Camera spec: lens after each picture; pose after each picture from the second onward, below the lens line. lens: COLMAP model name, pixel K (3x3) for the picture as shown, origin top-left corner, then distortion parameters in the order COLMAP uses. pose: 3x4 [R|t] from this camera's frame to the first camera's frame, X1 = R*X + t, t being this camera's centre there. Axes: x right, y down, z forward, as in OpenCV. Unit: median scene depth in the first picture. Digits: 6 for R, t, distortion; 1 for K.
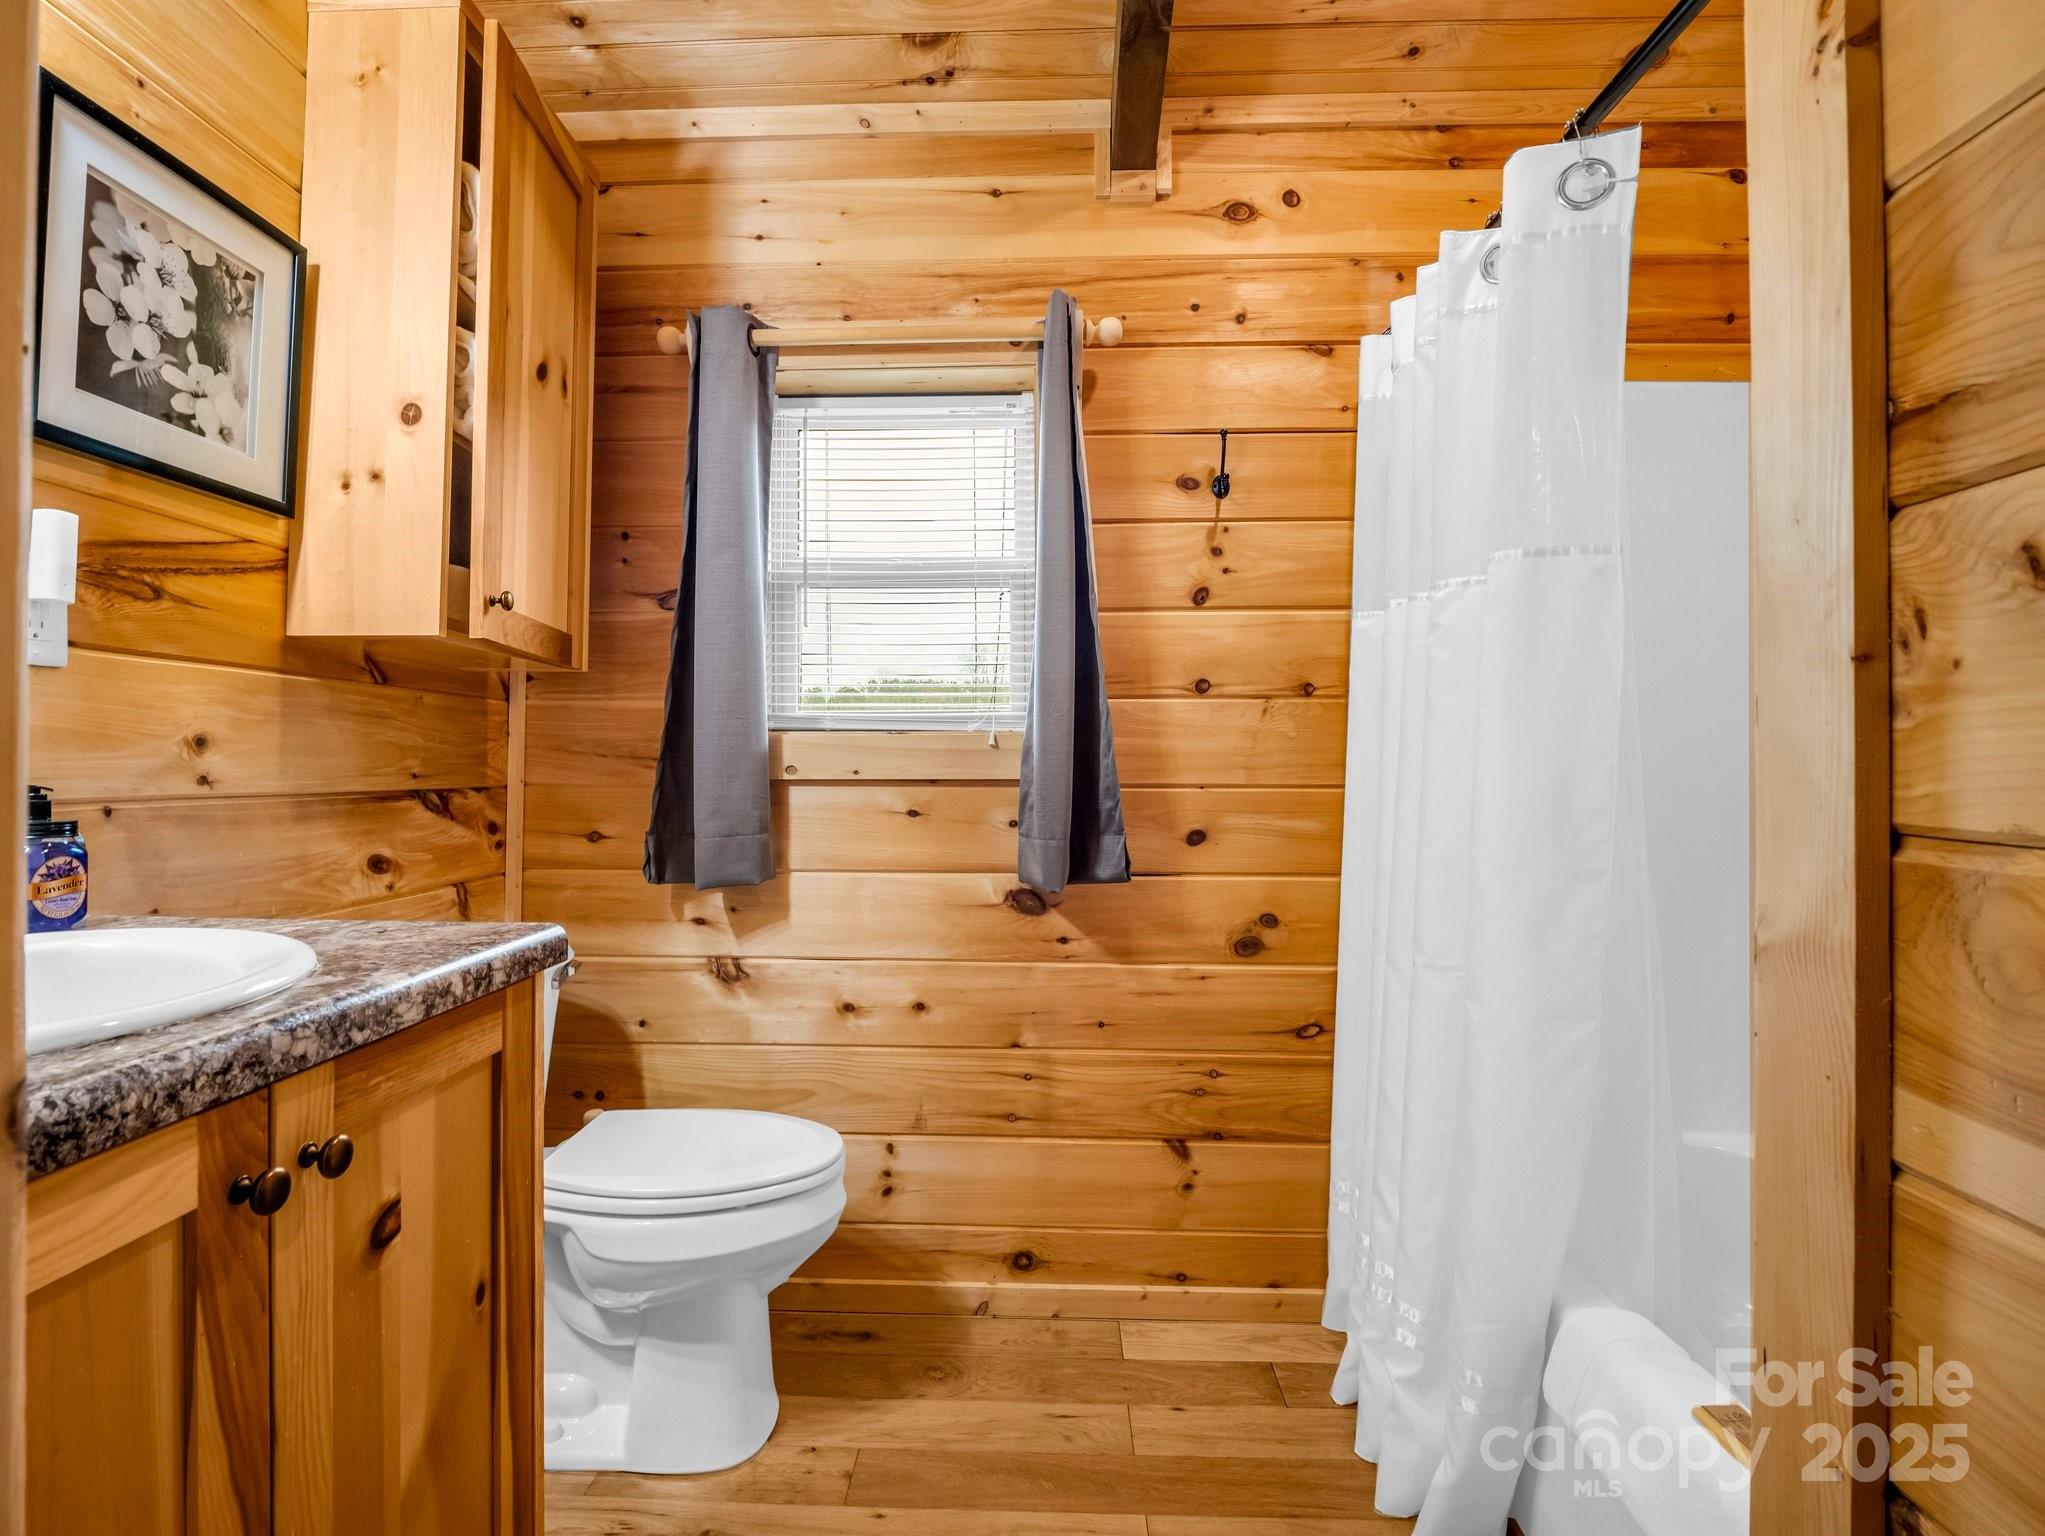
lens RADIAL K [[1022.1, 0, 1018.7], [0, 1022.1, 761.1], [0, 0, 1]] dist [-0.010159, -0.005307]
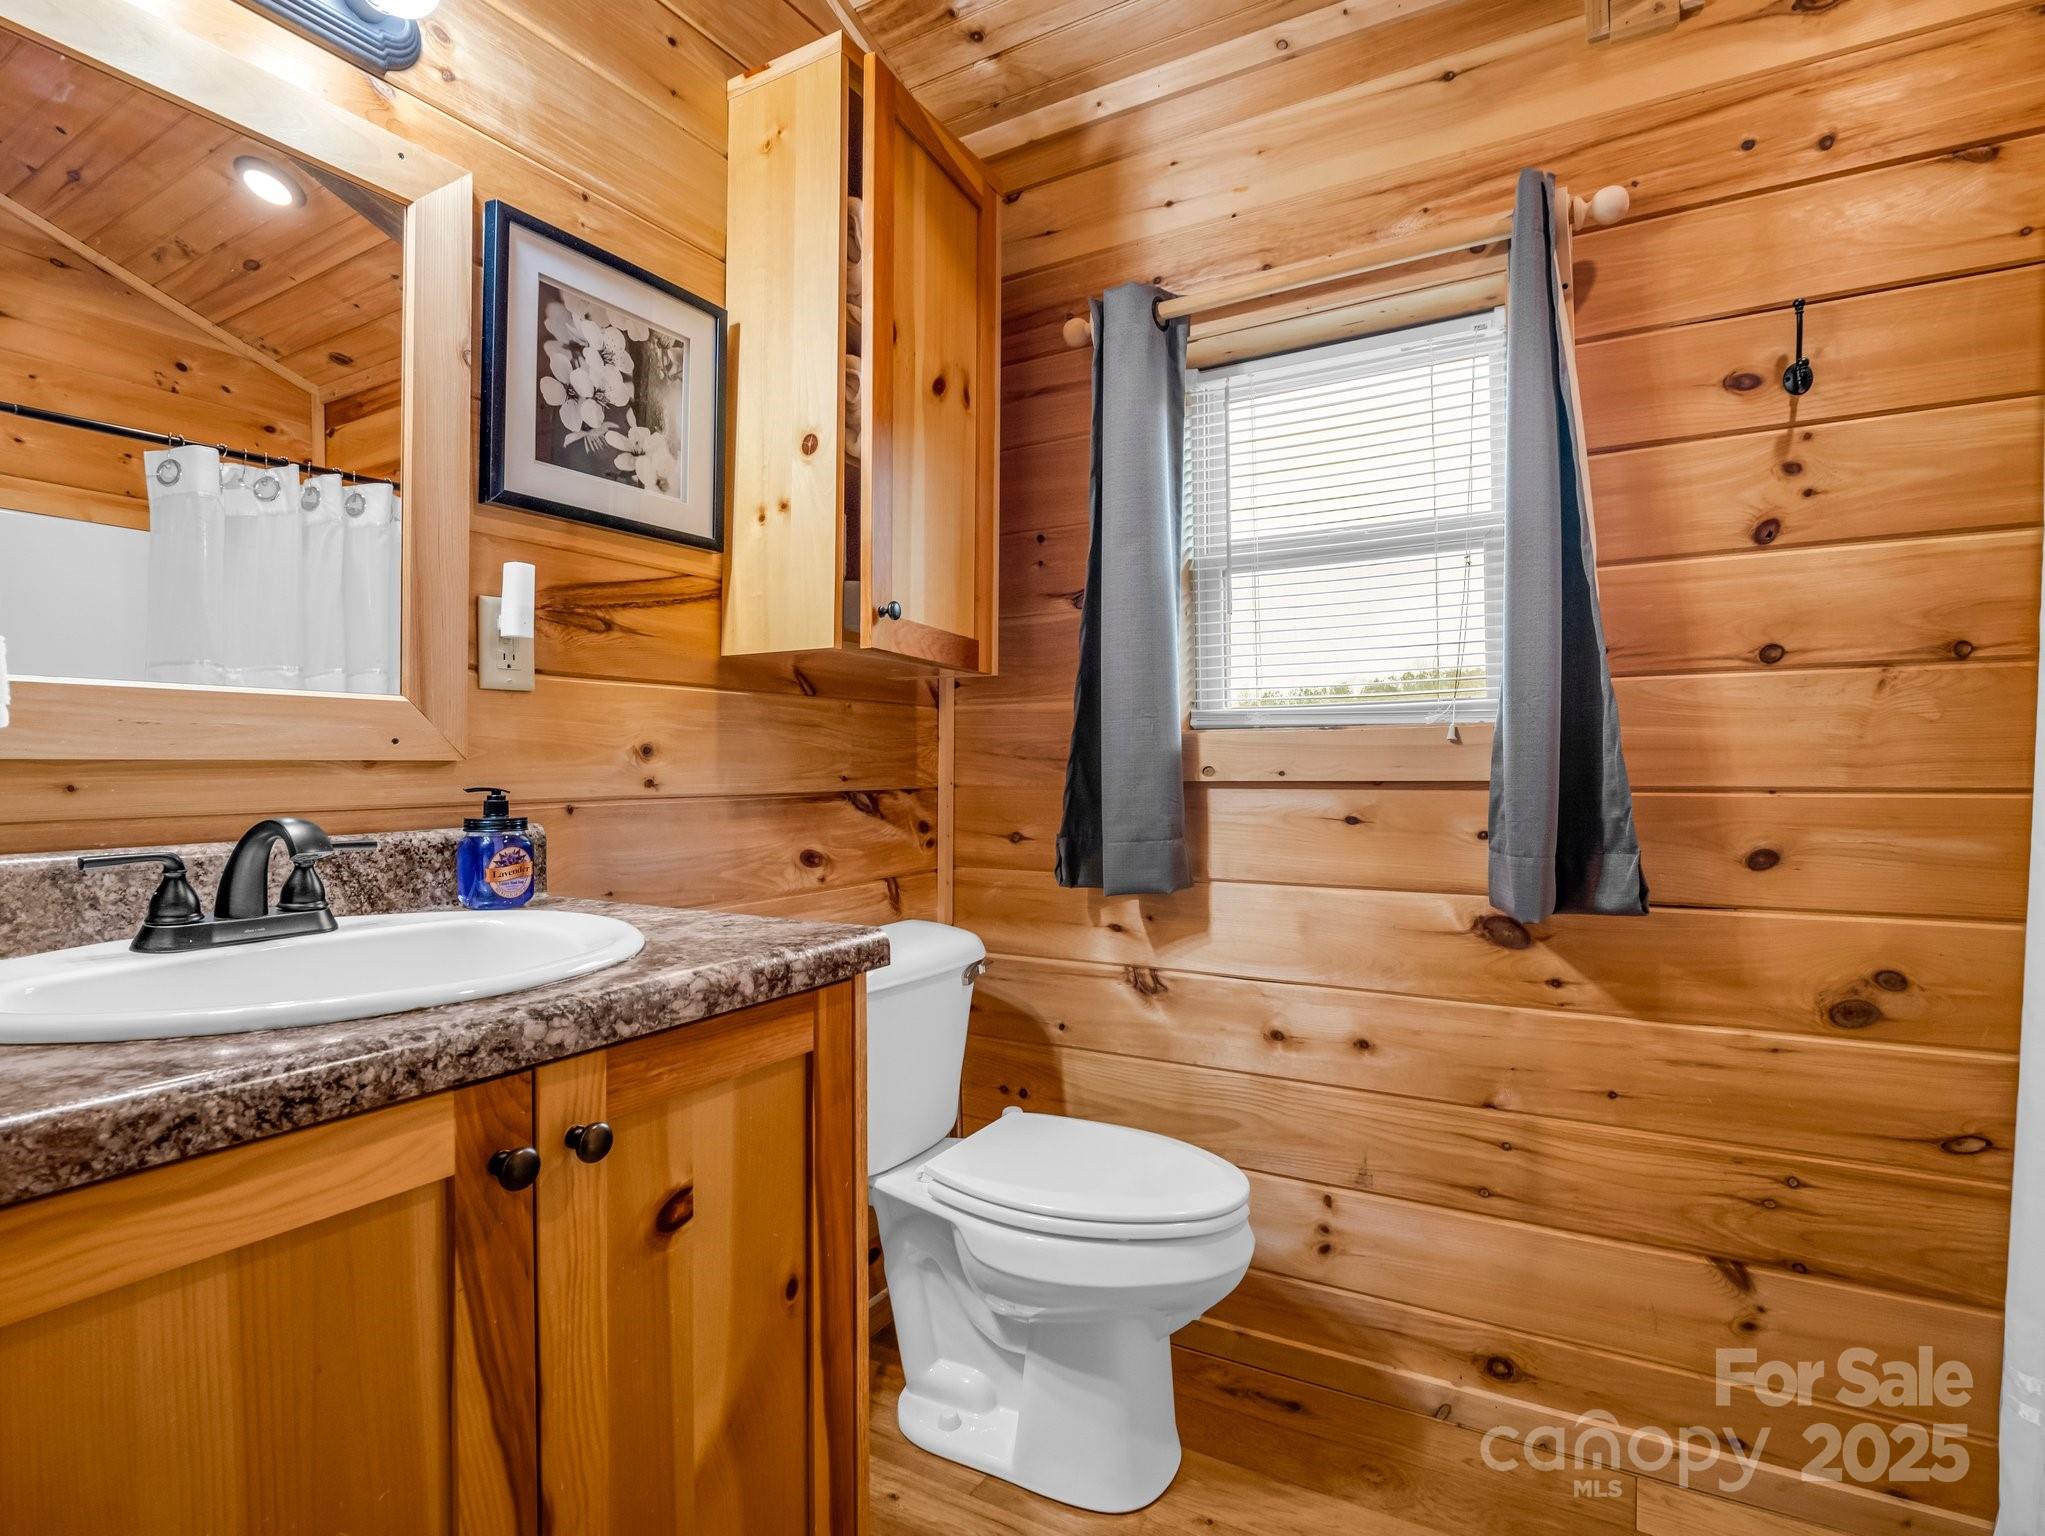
lens RADIAL K [[1022.1, 0, 1016.9], [0, 1022.1, 765.0], [0, 0, 1]] dist [-0.010159, -0.005307]
pose [[0.865779, -0.007892, -0.500365, 0.093297], [0.009843, 0.999951, 0.001259, 0.000246], [0.500330, -0.006015, 0.865814, 0.118874]]
